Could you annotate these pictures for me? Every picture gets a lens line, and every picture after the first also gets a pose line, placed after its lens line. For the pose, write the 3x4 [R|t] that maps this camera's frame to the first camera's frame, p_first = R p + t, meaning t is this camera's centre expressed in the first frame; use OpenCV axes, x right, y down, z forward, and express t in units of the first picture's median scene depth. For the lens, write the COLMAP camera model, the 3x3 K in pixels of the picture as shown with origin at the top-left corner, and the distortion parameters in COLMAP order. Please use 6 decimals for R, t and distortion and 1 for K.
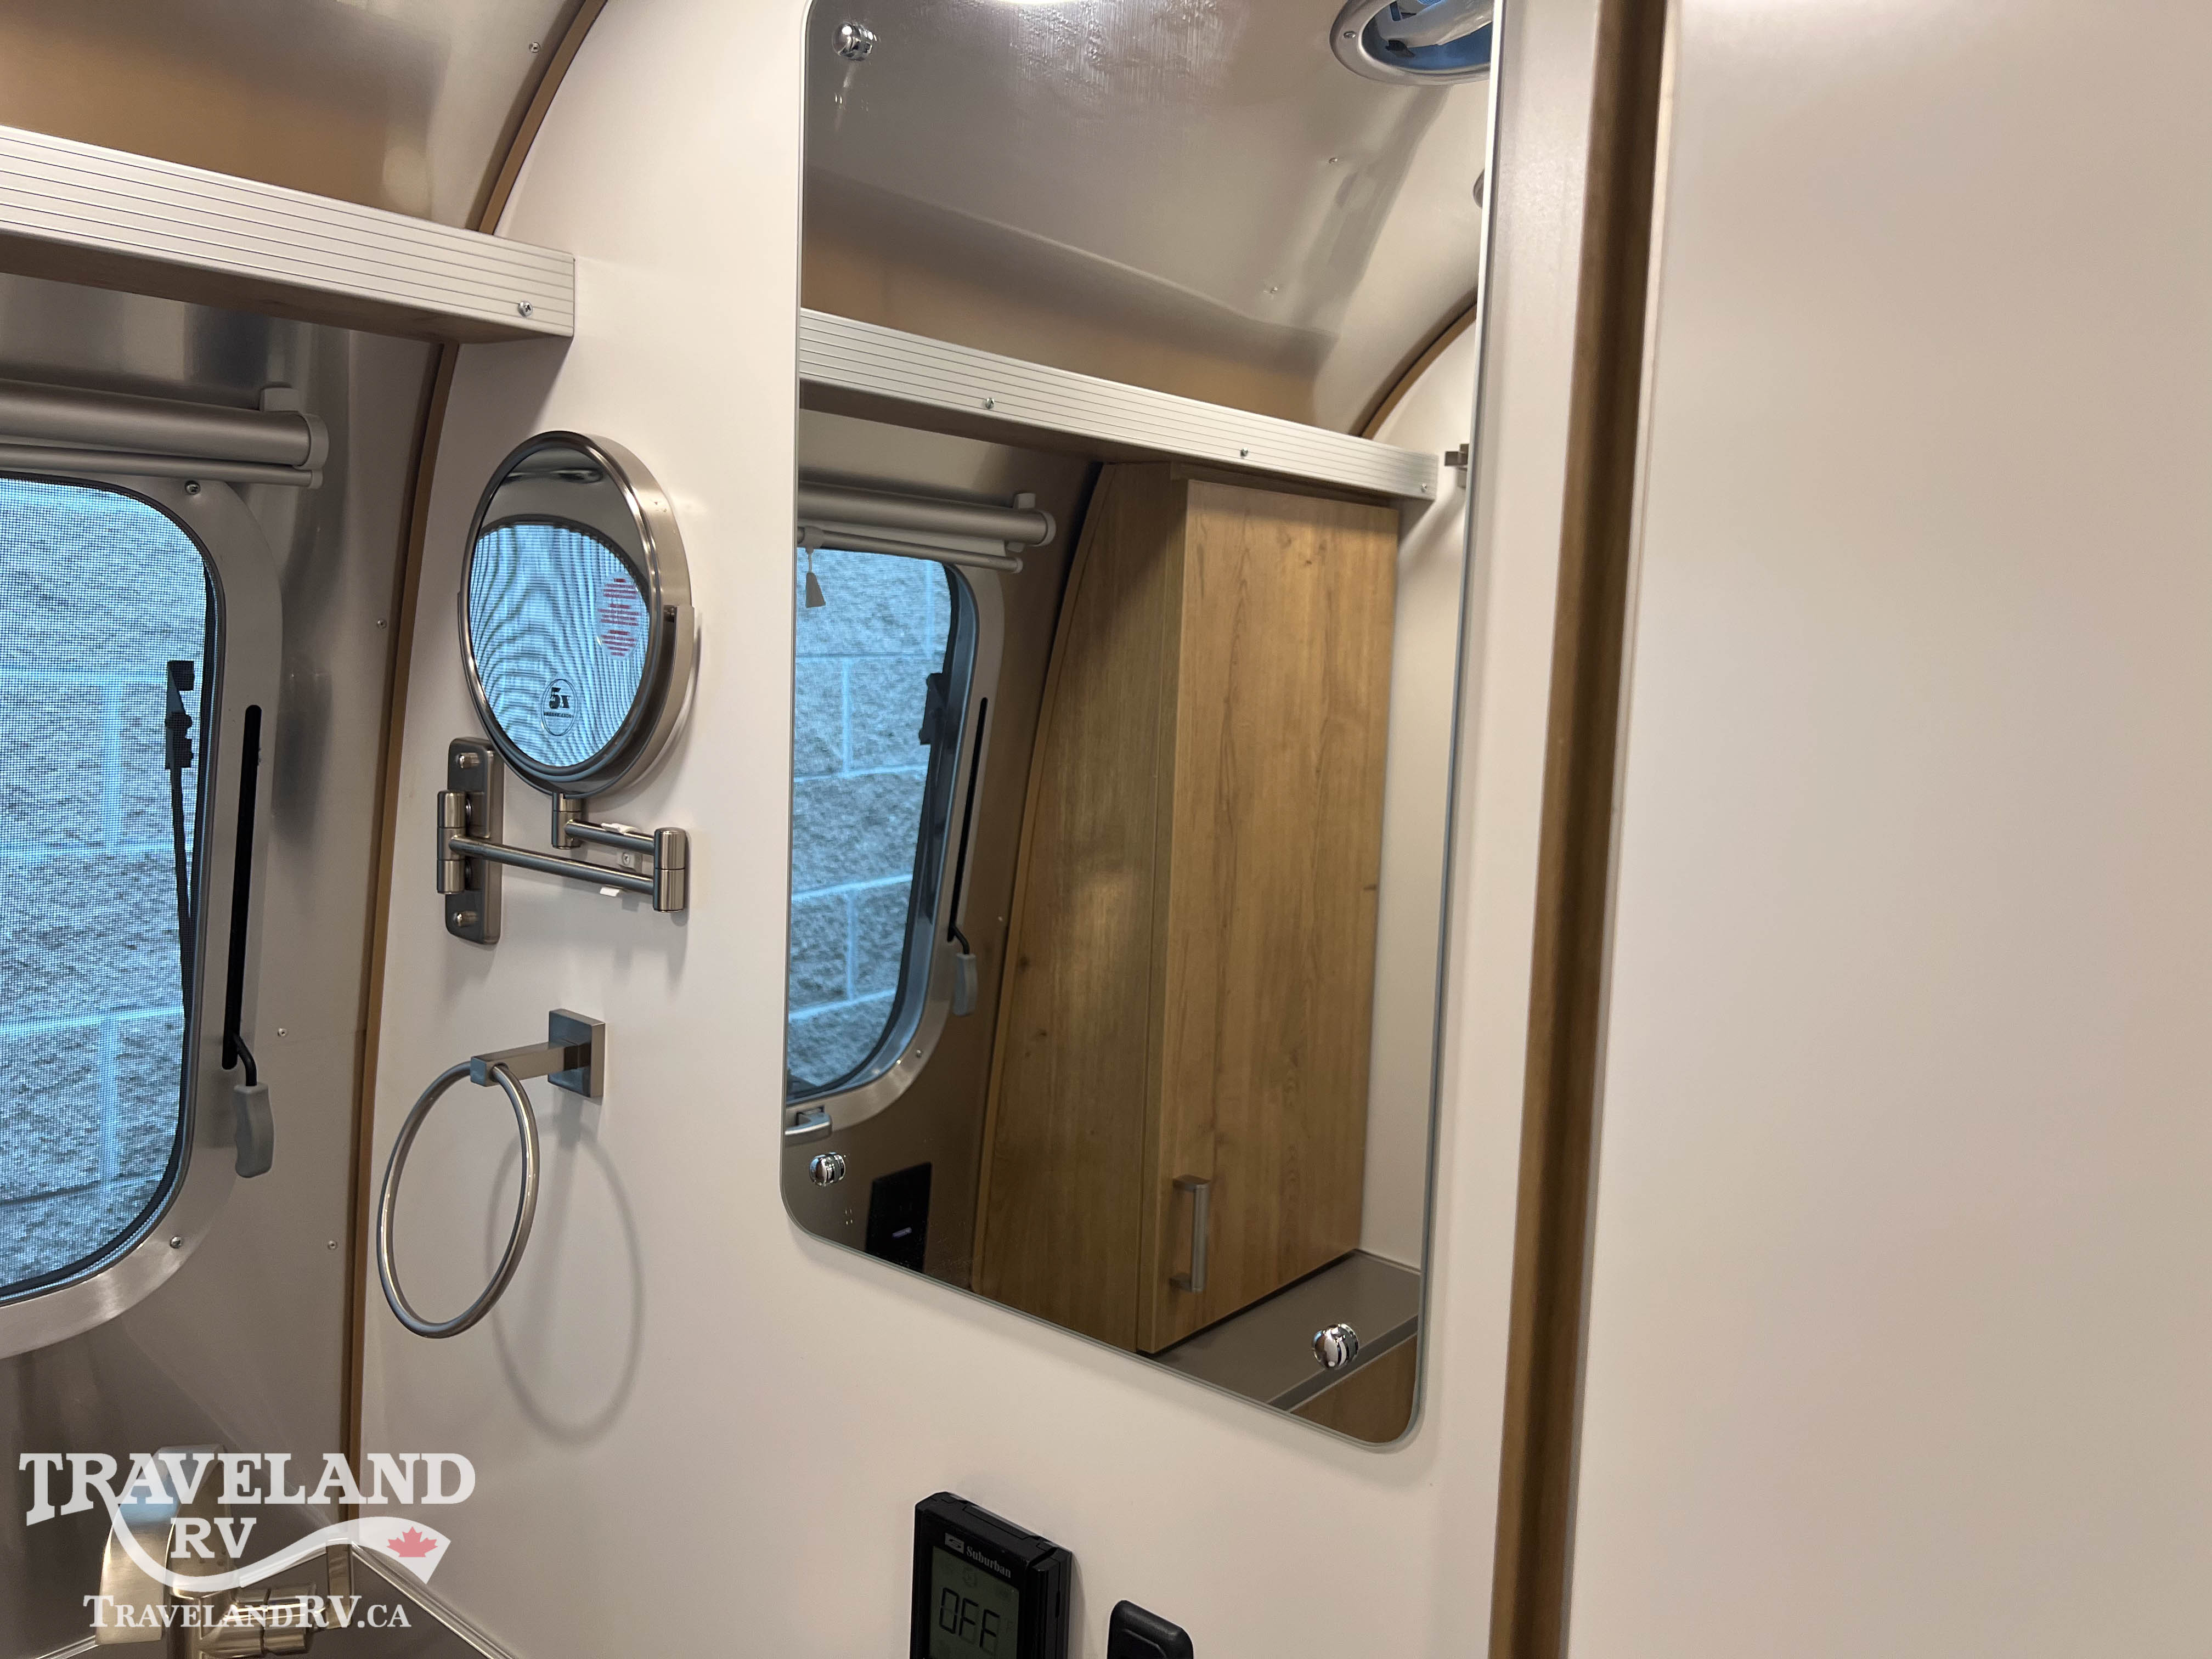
lens RADIAL K [[1660.0, 0, 1127.4], [0, 1660.0, 803.0], [0, 0, 1]] dist [0.053714, -0.061175]
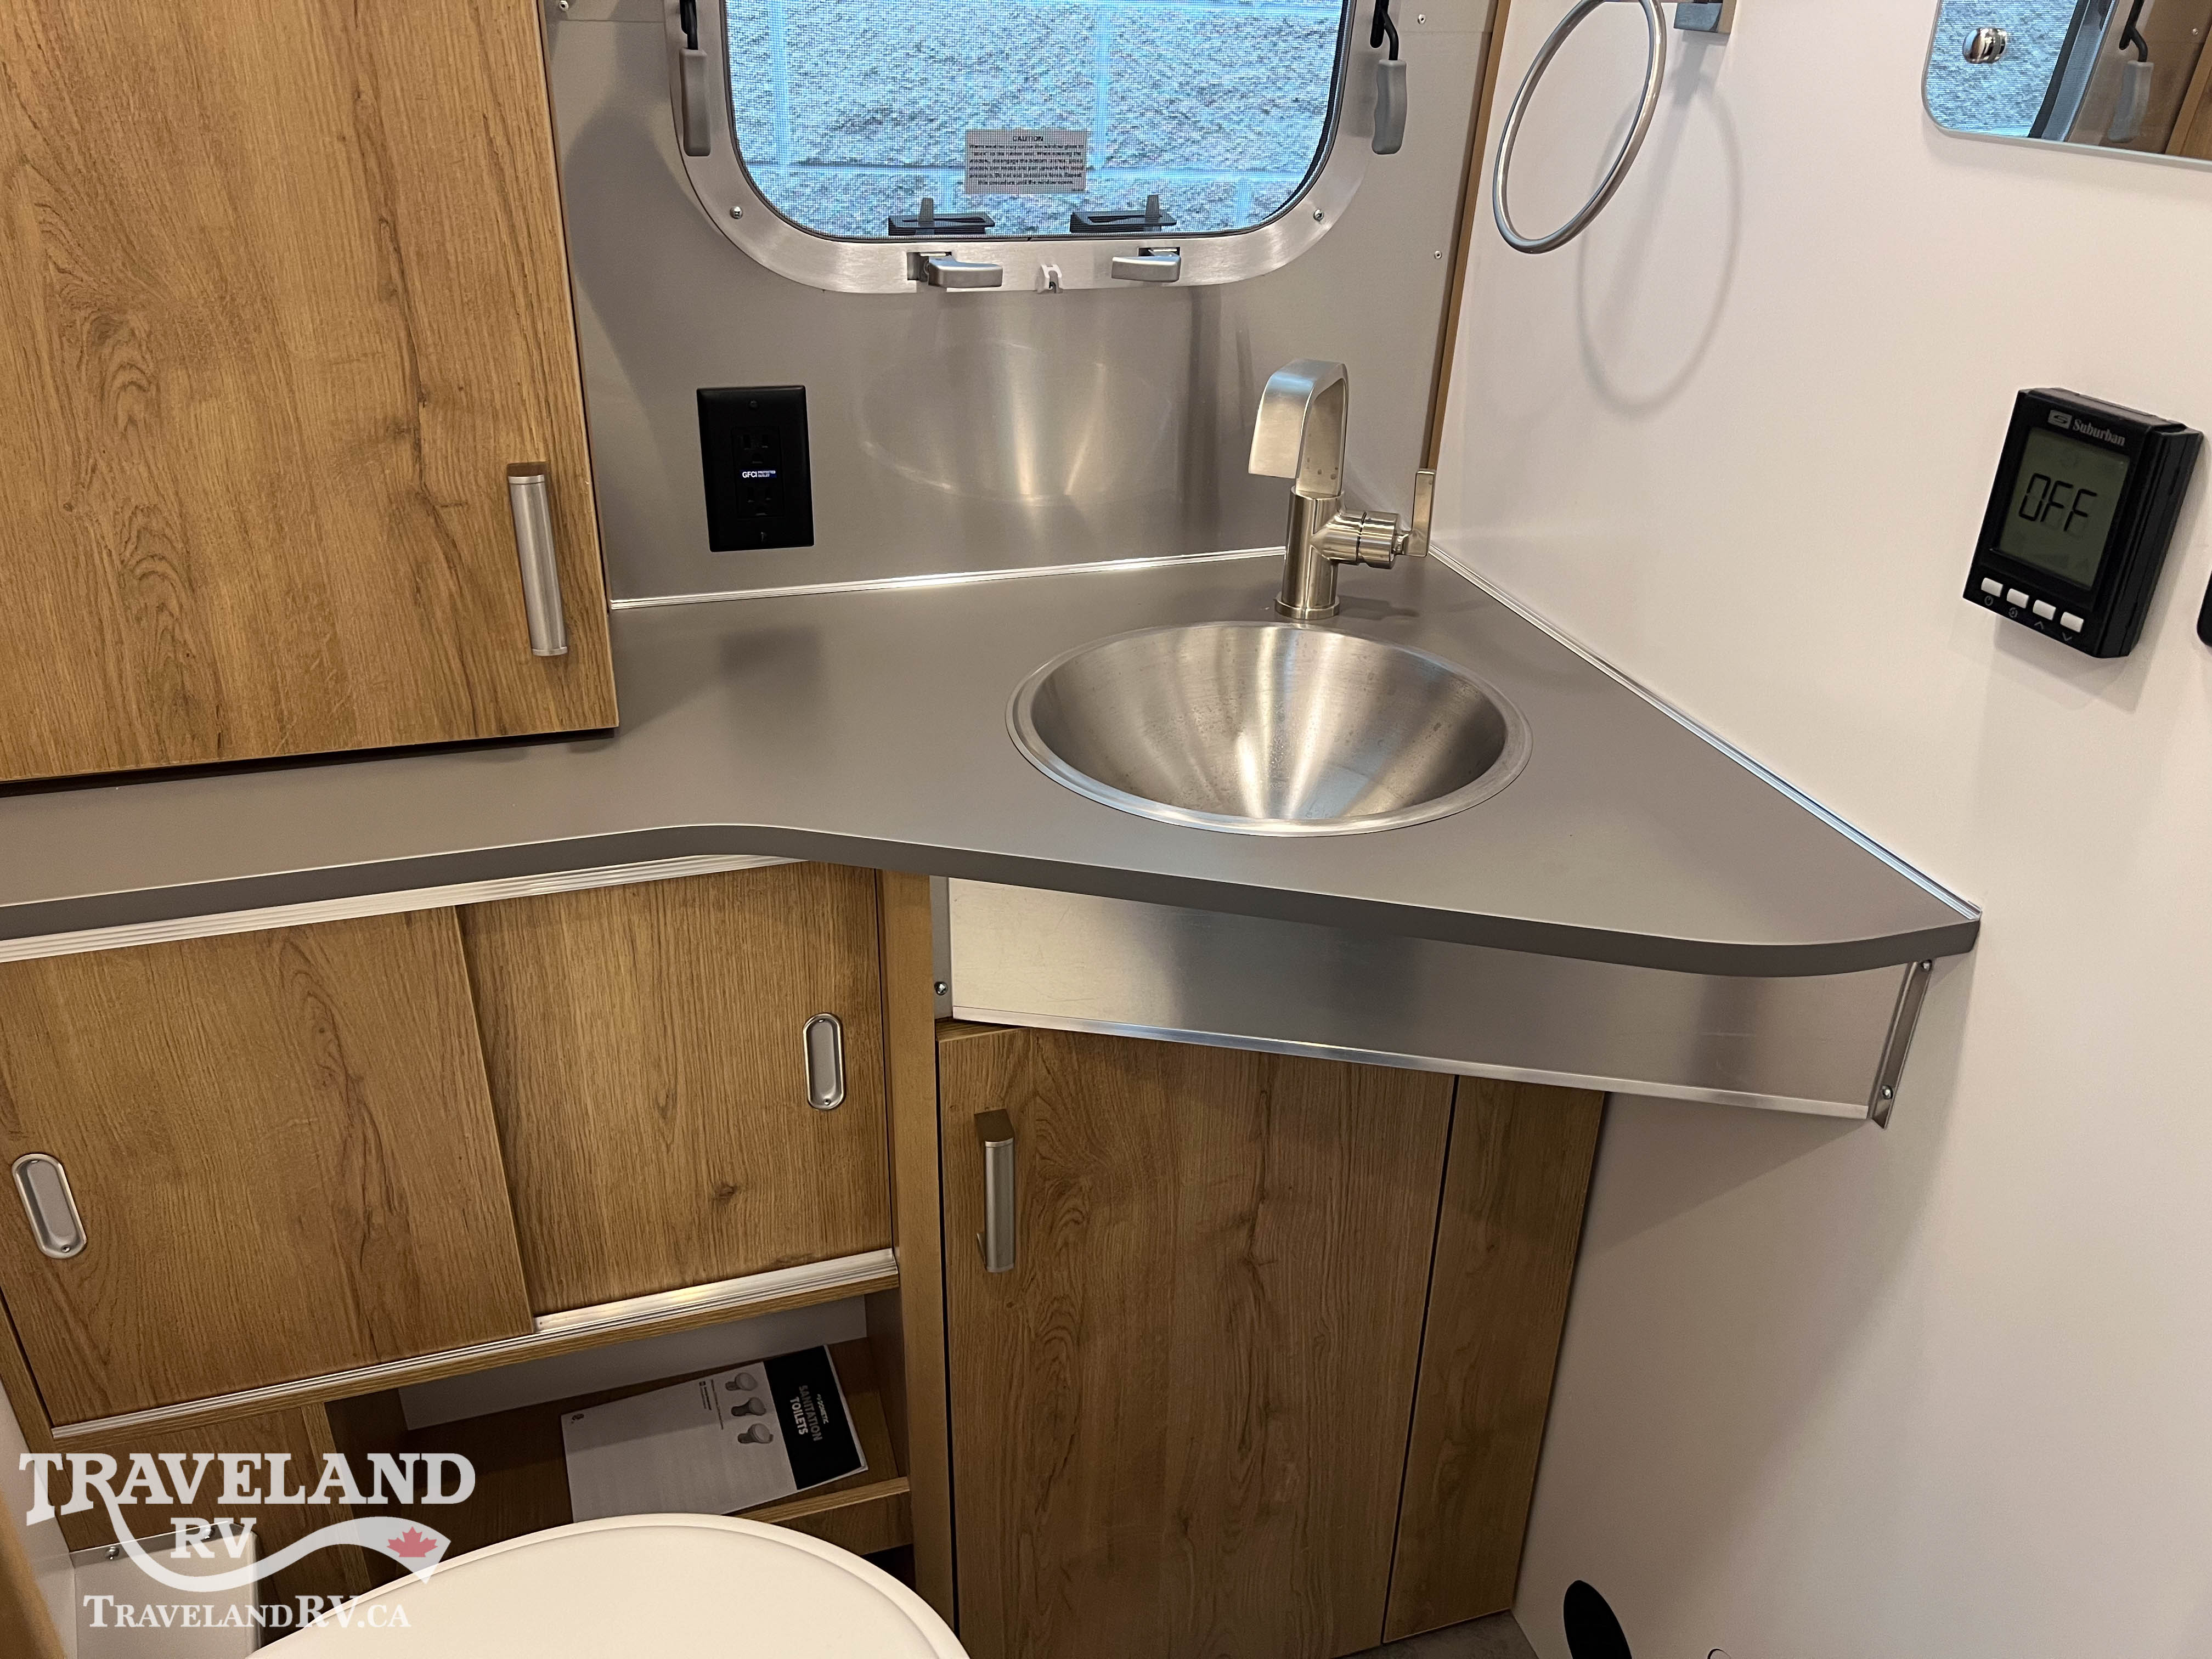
lens RADIAL K [[1660.0, 0, 1127.4], [0, 1660.0, 803.0], [0, 0, 1]] dist [0.053714, -0.061175]
pose [[0.828545, 0.230431, -0.510309, -0.004791], [-0.047031, 0.936812, 0.346657, 0.263005], [0.557944, -0.263221, 0.787028, -0.071884]]
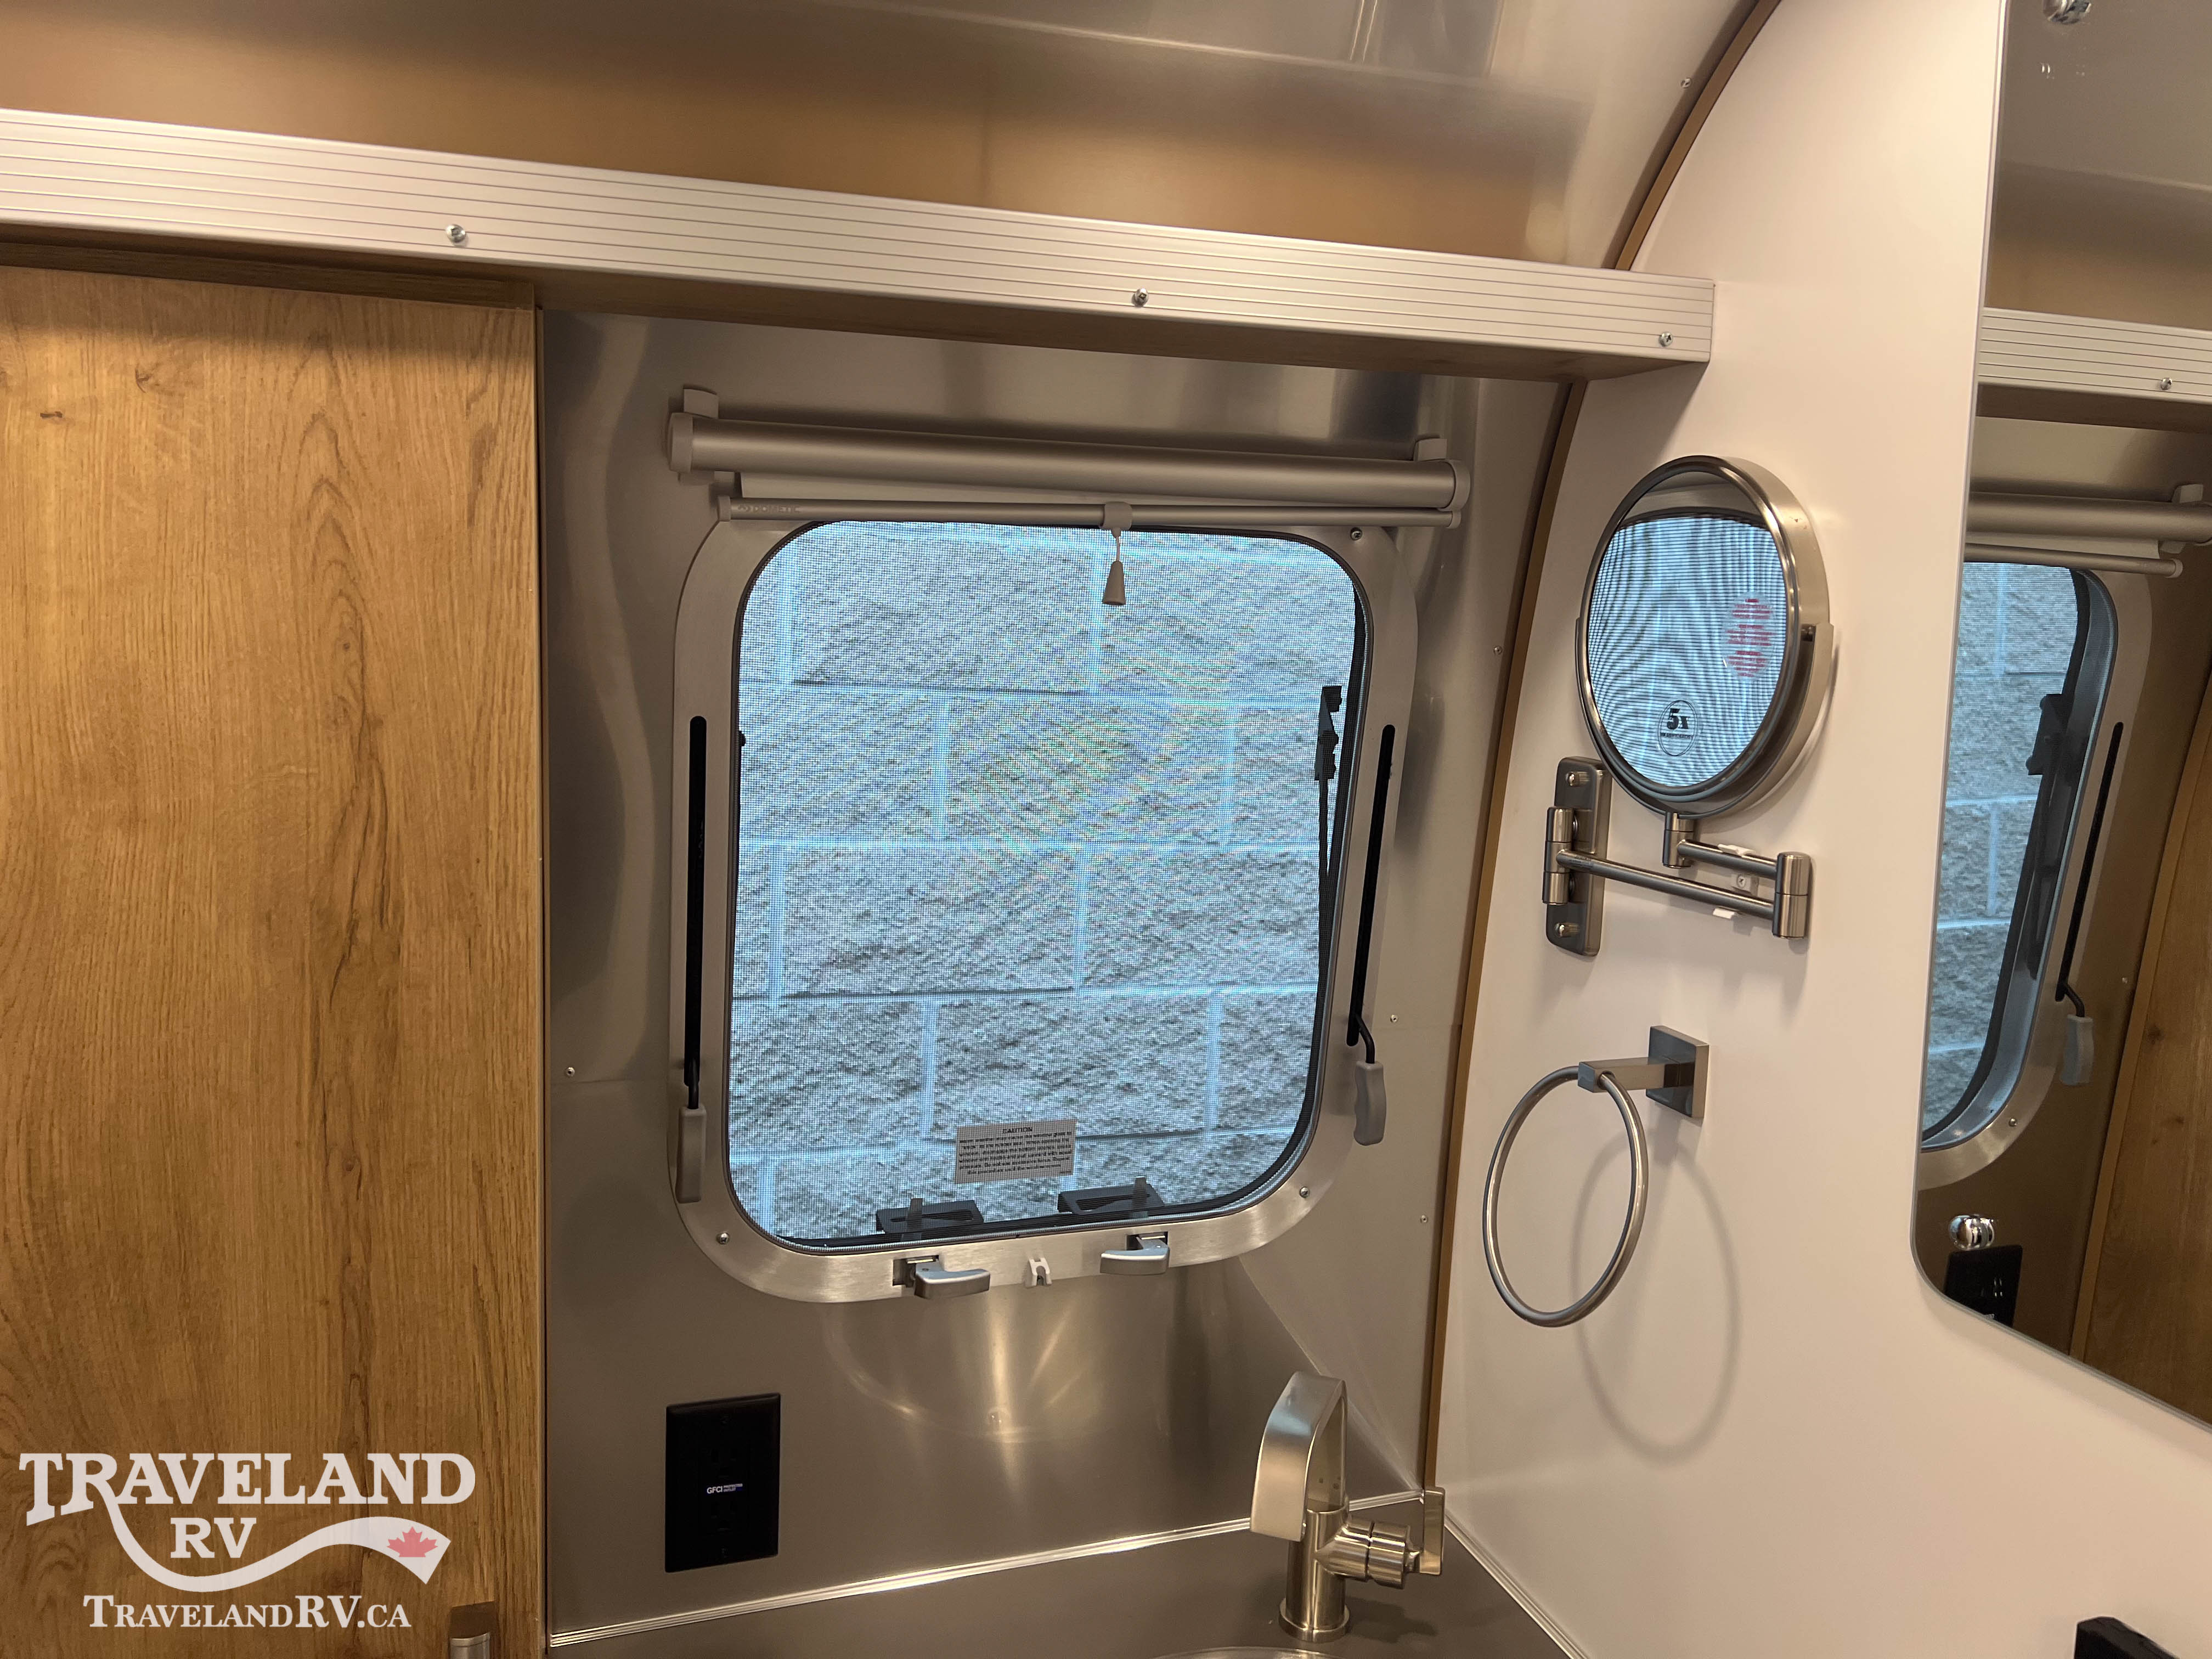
lens RADIAL K [[1660.0, 0, 1127.4], [0, 1660.0, 803.0], [0, 0, 1]] dist [0.053714, -0.061175]
pose [[0.839650, 0.034402, -0.542037, -0.064841], [-0.042553, 0.999091, -0.002508, 0.004472], [0.541458, 0.025172, 0.840351, -0.028819]]
